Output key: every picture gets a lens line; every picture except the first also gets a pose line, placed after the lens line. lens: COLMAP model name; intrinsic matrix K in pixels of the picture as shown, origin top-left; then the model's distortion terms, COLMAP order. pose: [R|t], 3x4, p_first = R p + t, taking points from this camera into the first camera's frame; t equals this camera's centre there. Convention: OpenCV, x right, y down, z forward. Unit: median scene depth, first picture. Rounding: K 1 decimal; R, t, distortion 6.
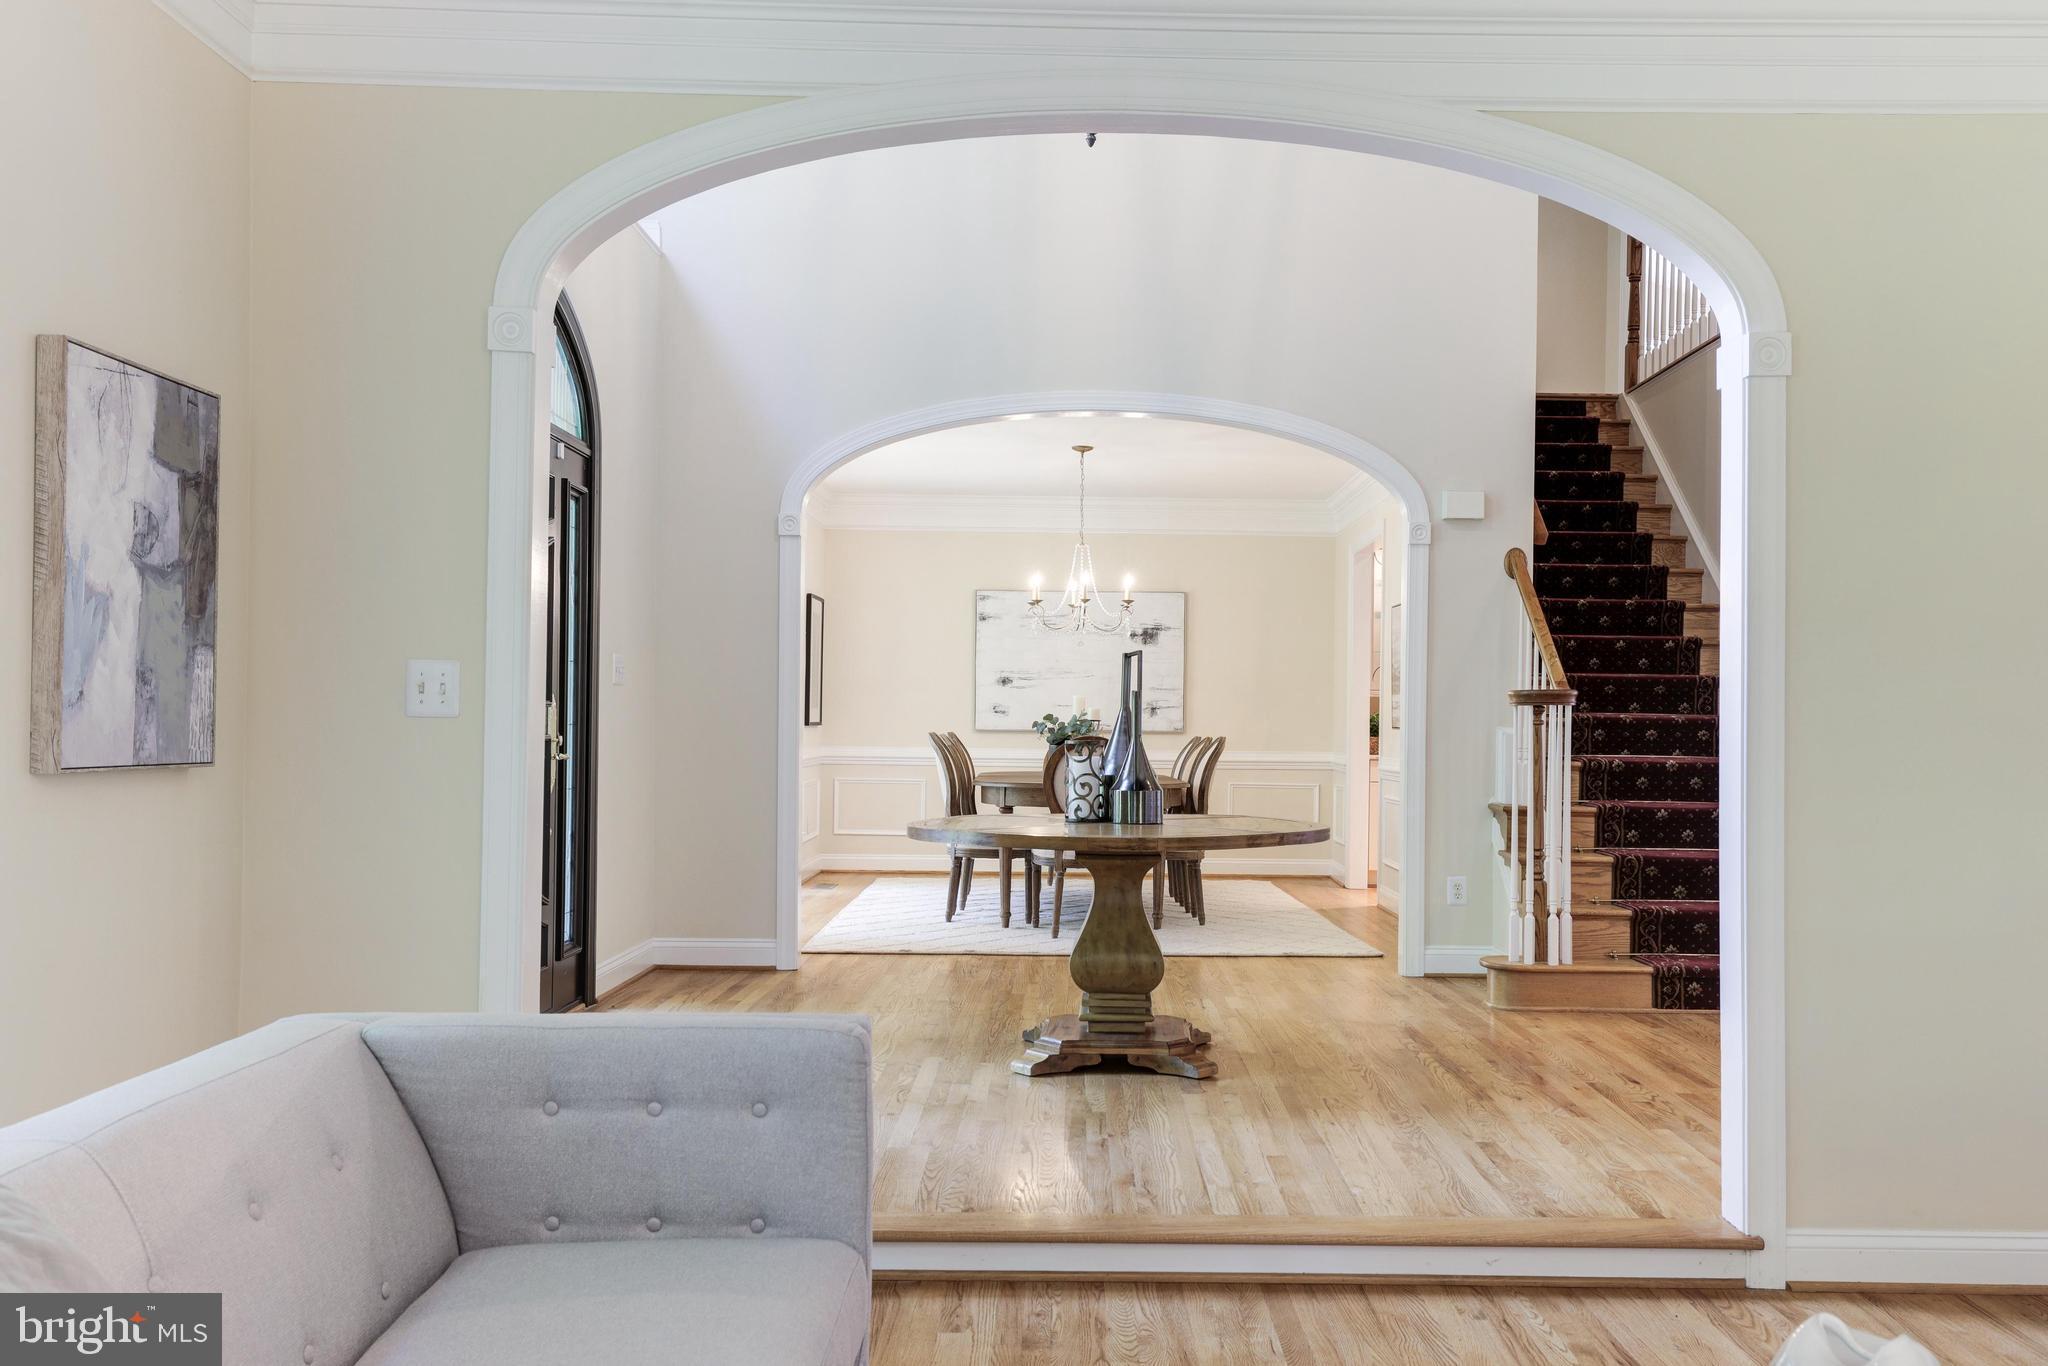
lens RADIAL K [[1641.3, 0, 1030.0], [0, 1641.3, 698.9], [0, 0, 1]] dist [0.003020, 0.001931]
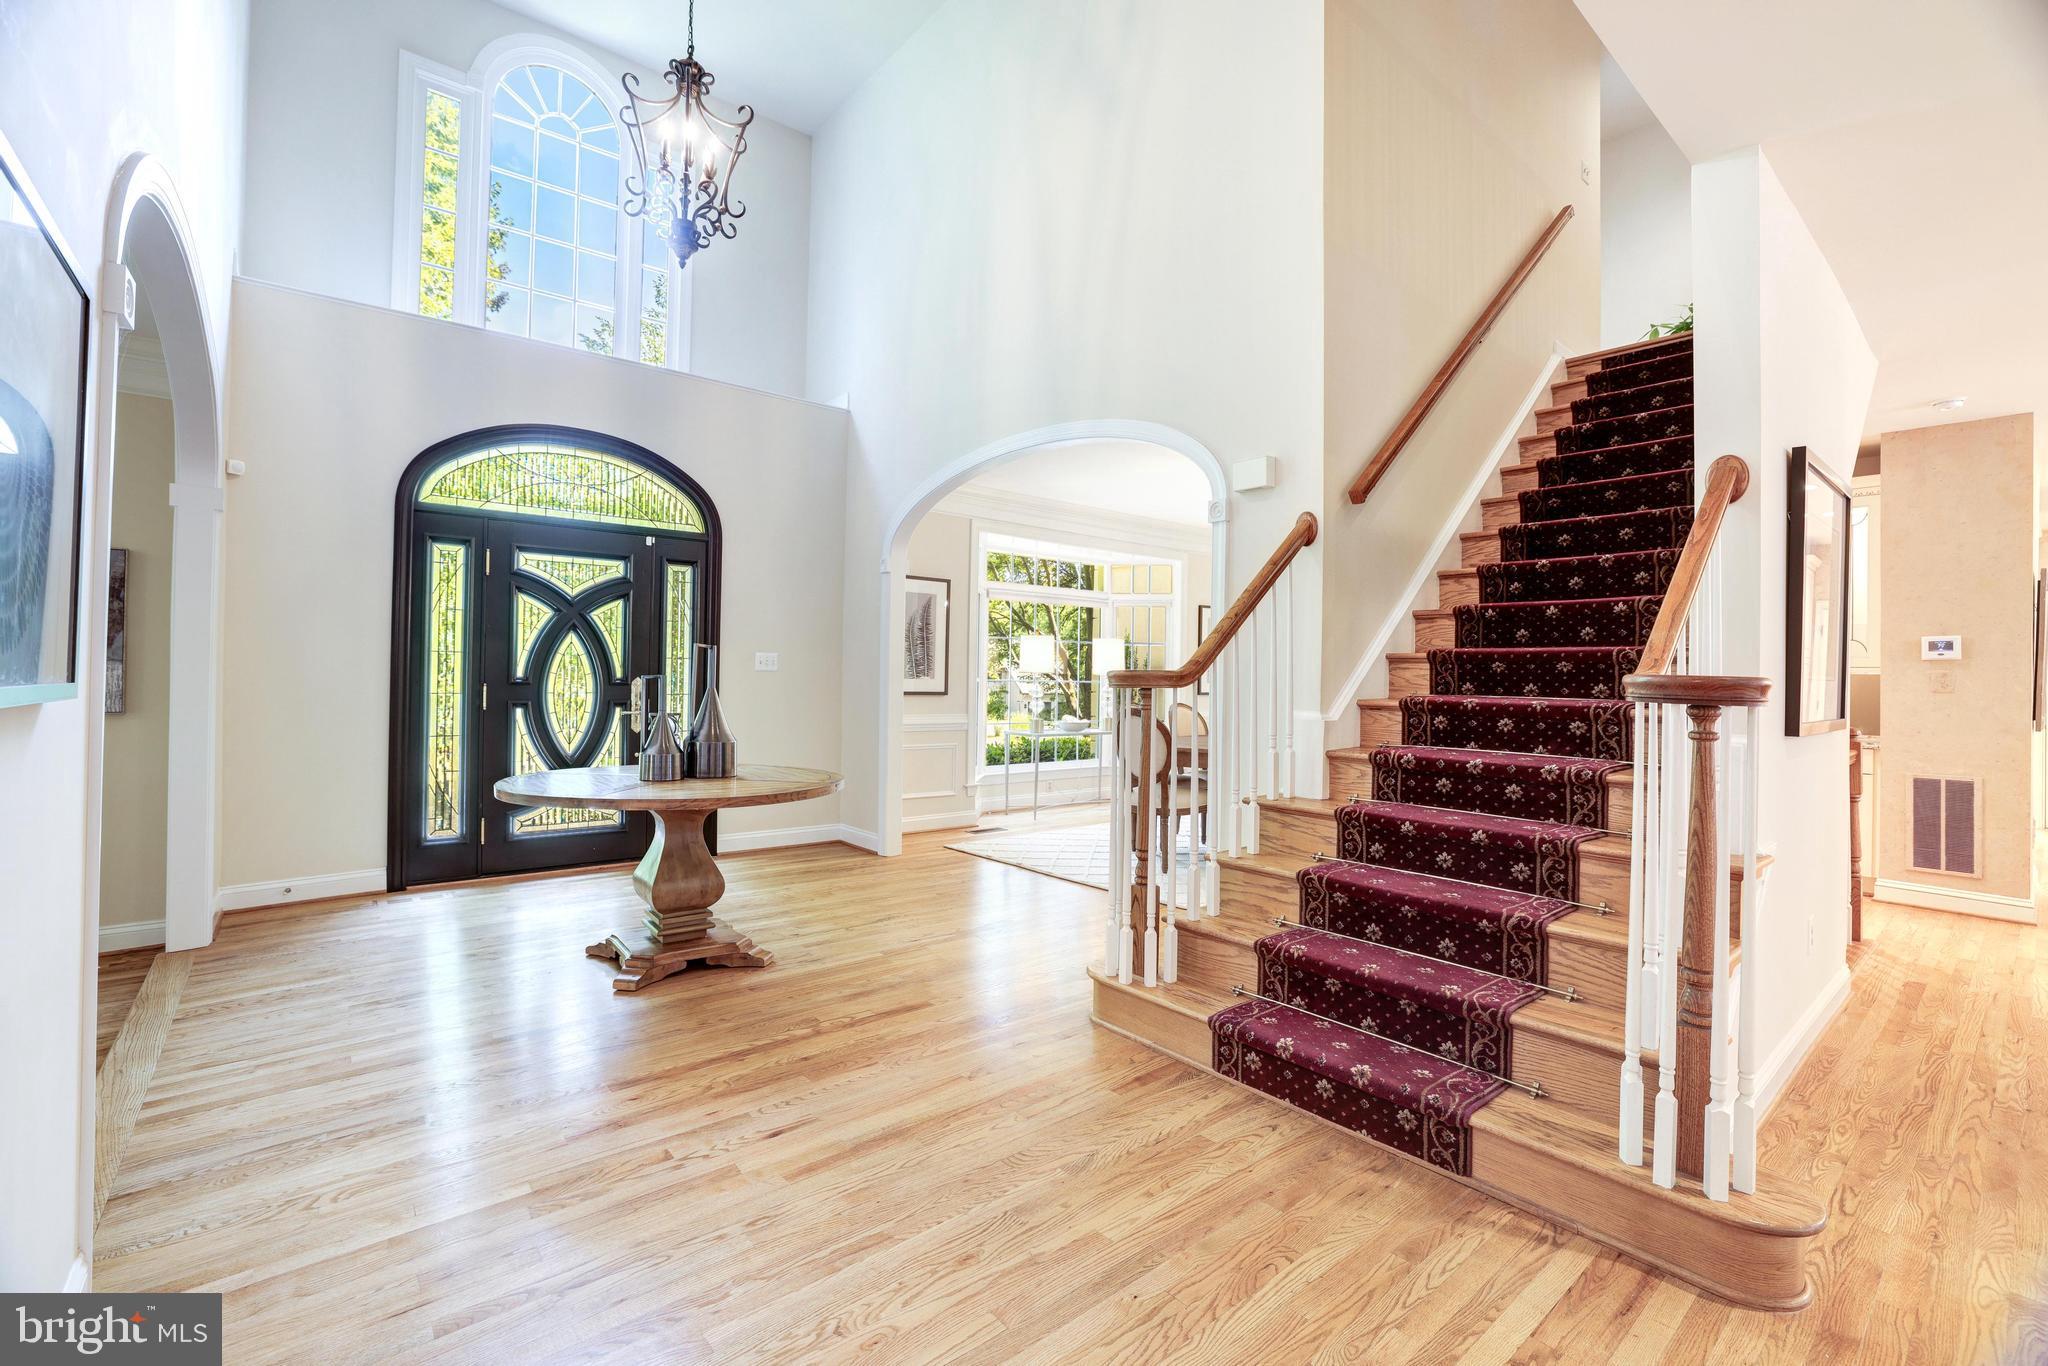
lens RADIAL K [[895.2, 0, 1019.7], [0, 895.2, 666.0], [0, 0, 1]] dist [-0.011405, 0.002527]
pose [[0.658540, -0.004503, -0.752533, 0.565851], [0.002517, 0.999990, -0.003781, -0.005764], [0.752542, 0.000595, 0.658544, 0.563005]]
